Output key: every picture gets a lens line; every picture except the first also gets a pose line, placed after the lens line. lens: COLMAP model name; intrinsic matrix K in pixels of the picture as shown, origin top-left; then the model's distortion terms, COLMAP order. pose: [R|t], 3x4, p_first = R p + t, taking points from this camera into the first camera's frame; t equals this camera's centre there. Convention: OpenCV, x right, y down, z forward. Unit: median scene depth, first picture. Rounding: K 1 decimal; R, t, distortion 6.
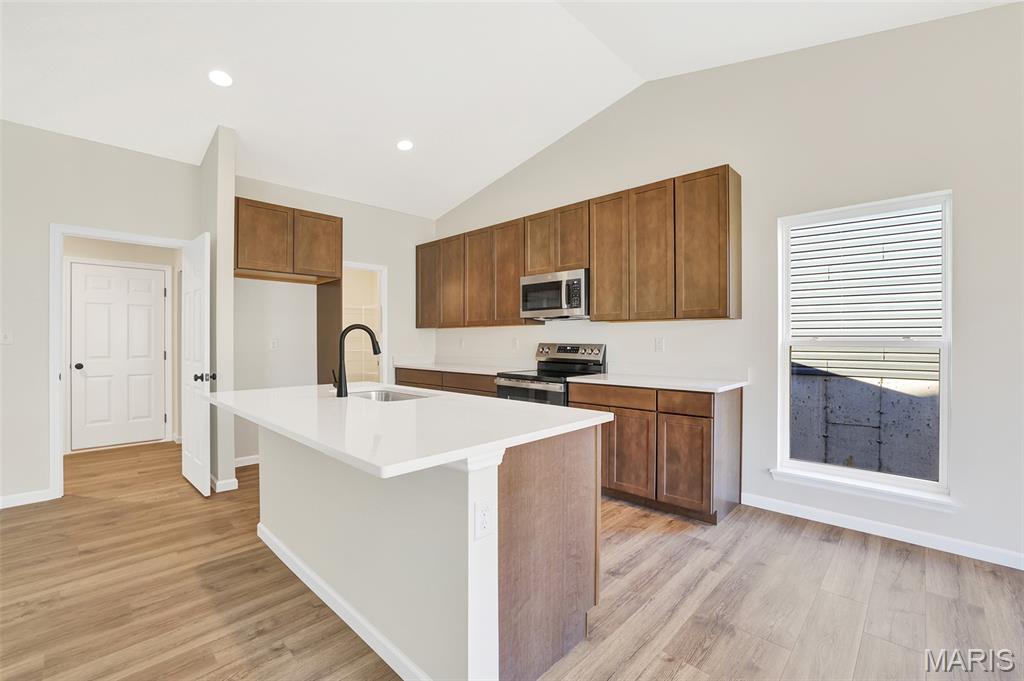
lens RADIAL K [[434.8, 0, 511.5], [0, 434.8, 338.5], [0, 0, 1]] dist [-0.045195, 0.013595]
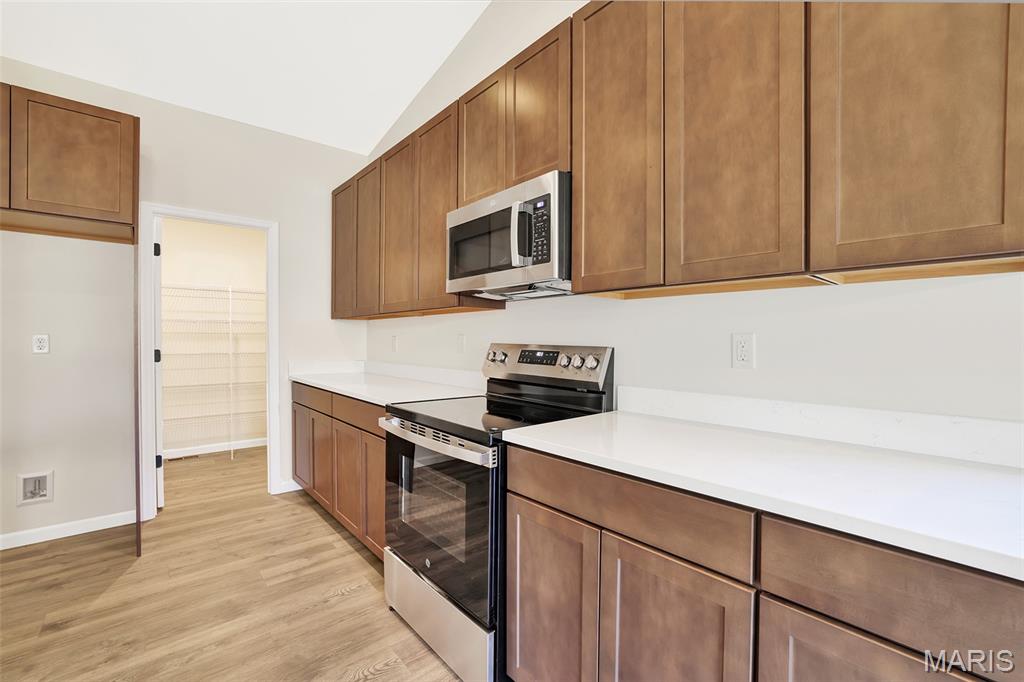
lens RADIAL K [[434.8, 0, 511.5], [0, 434.8, 339.0], [0, 0, 1]] dist [-0.045195, 0.013595]
pose [[0.995934, 0.005716, -0.089908, 0.160375], [-0.005251, 0.999972, 0.005405, 0.002974], [0.089937, -0.004911, 0.995935, 0.568559]]
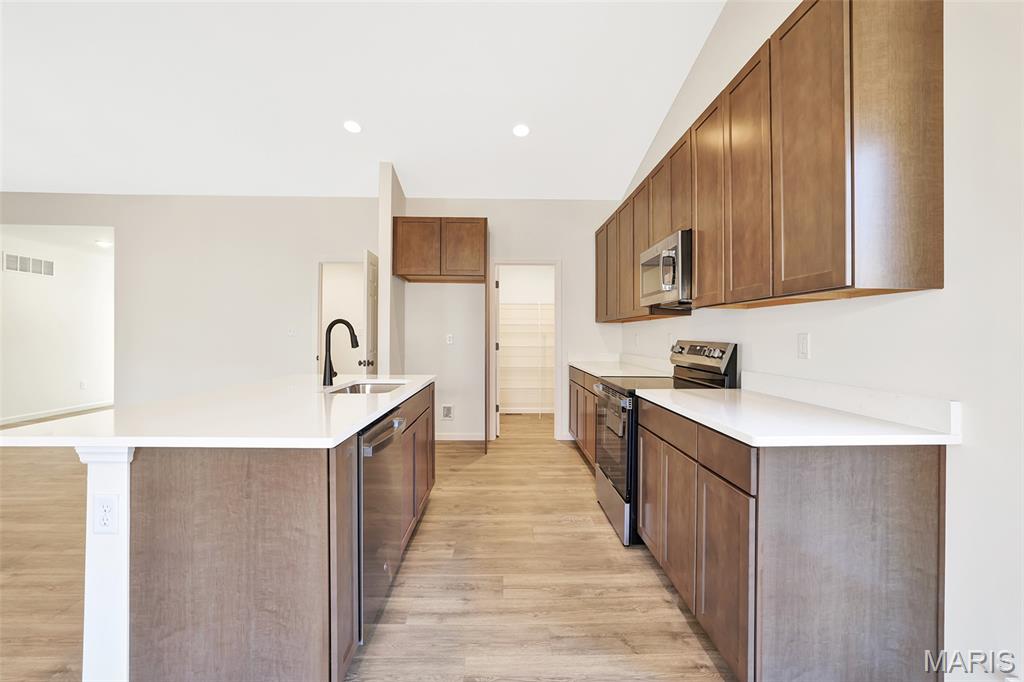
lens RADIAL K [[439.0, 0, 516.6], [0, 439.0, 332.3], [0, 0, 1]] dist [-0.033320, 0.014152]
pose [[0.714235, 0.000749, -0.699906, 0.455789], [-0.004311, 0.999985, -0.003329, 0.000856], [0.699893, 0.005396, 0.714227, 0.338621]]
